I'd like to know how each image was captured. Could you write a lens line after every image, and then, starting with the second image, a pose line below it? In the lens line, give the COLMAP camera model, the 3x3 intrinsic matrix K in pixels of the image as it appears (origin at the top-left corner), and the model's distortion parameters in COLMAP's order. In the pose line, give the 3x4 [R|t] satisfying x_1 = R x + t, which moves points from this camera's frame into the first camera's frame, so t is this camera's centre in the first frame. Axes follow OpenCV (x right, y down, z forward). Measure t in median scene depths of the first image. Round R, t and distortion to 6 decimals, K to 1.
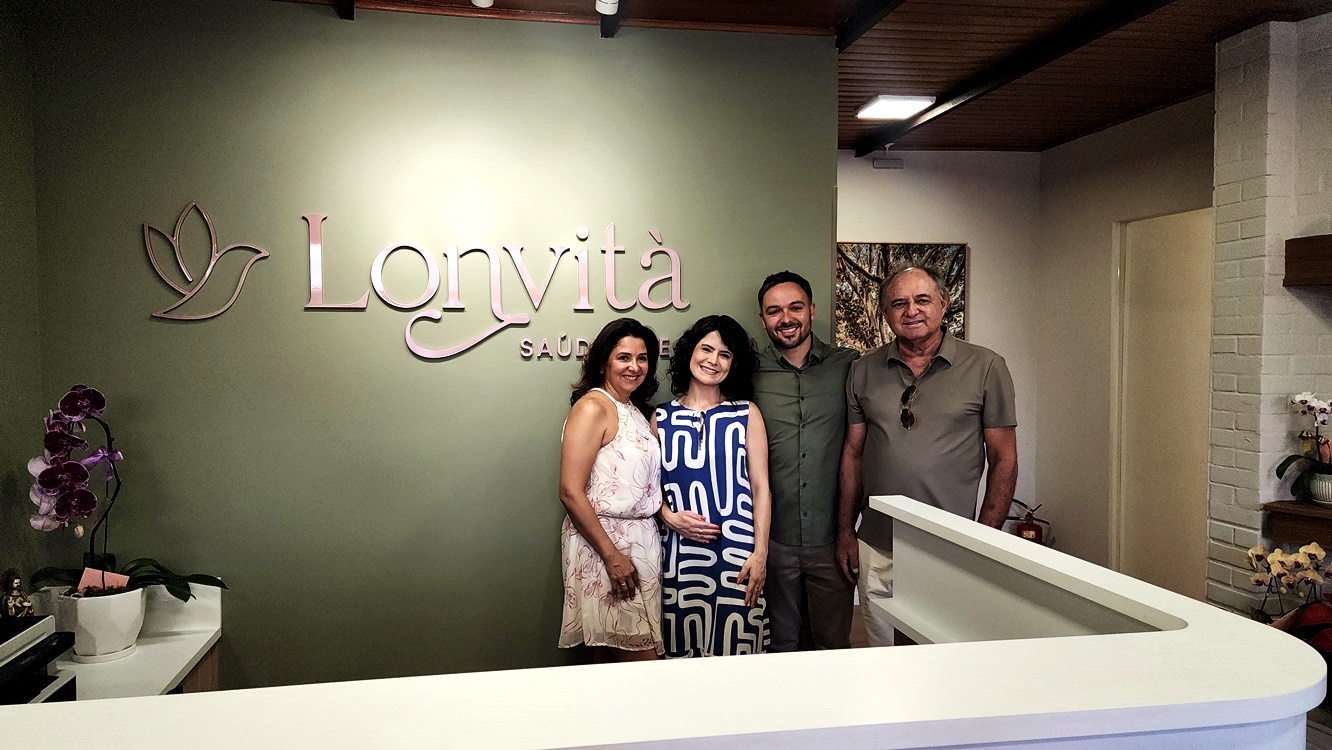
lens RADIAL K [[883.4, 0, 654.0], [0, 883.4, 382.2], [0, 0, 1]] dist [0.062158, -0.039542]
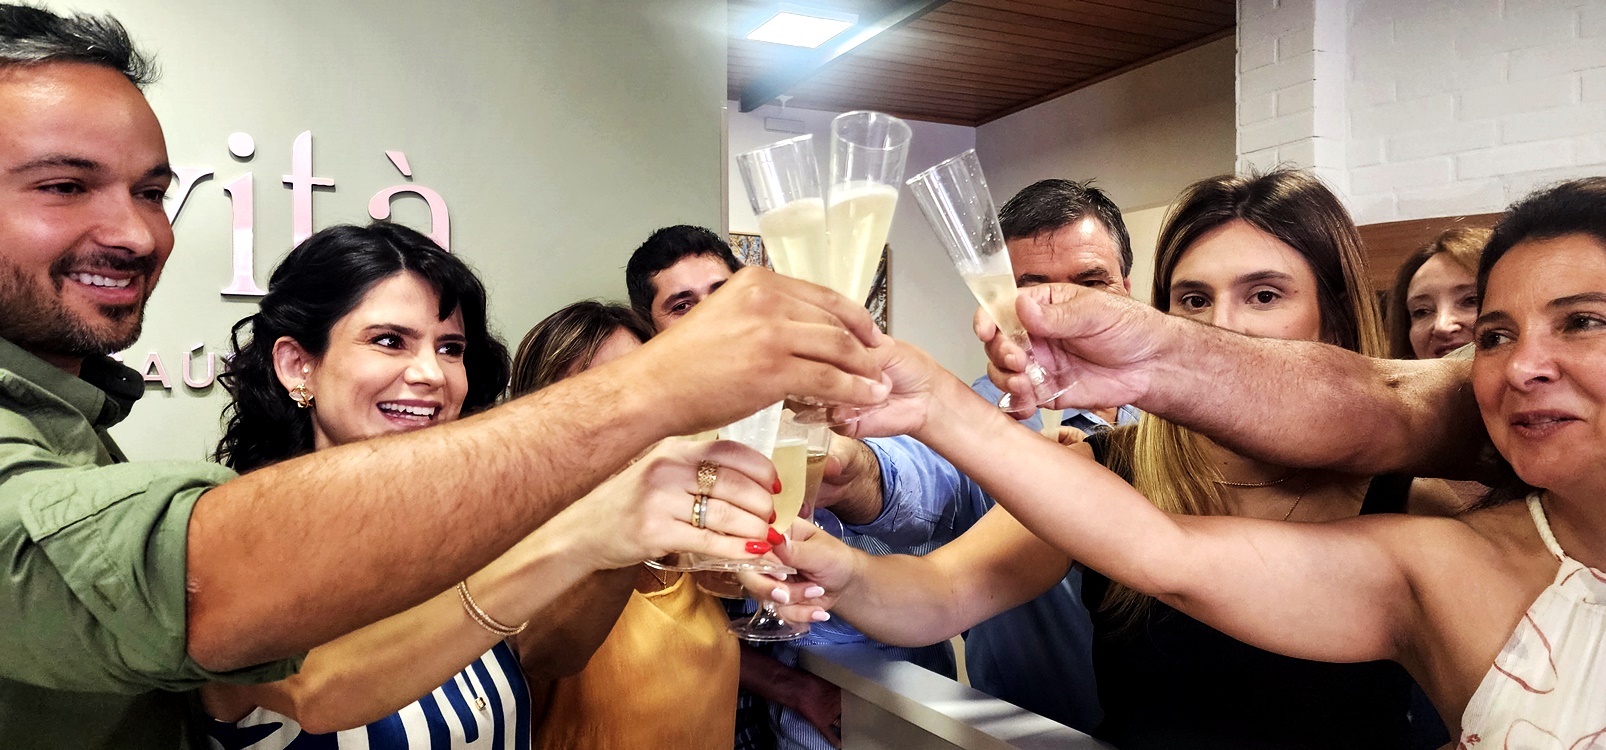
lens RADIAL K [[1209.6, 0, 807.4], [0, 1209.6, 384.6], [0, 0, 1]] dist [0.114108, -0.003848]
pose [[0.960183, 0.002672, 0.279360, 0.031912], [0.009115, 0.999122, -0.040885, 0.000557], [-0.279224, 0.041804, 0.959315, 0.231574]]
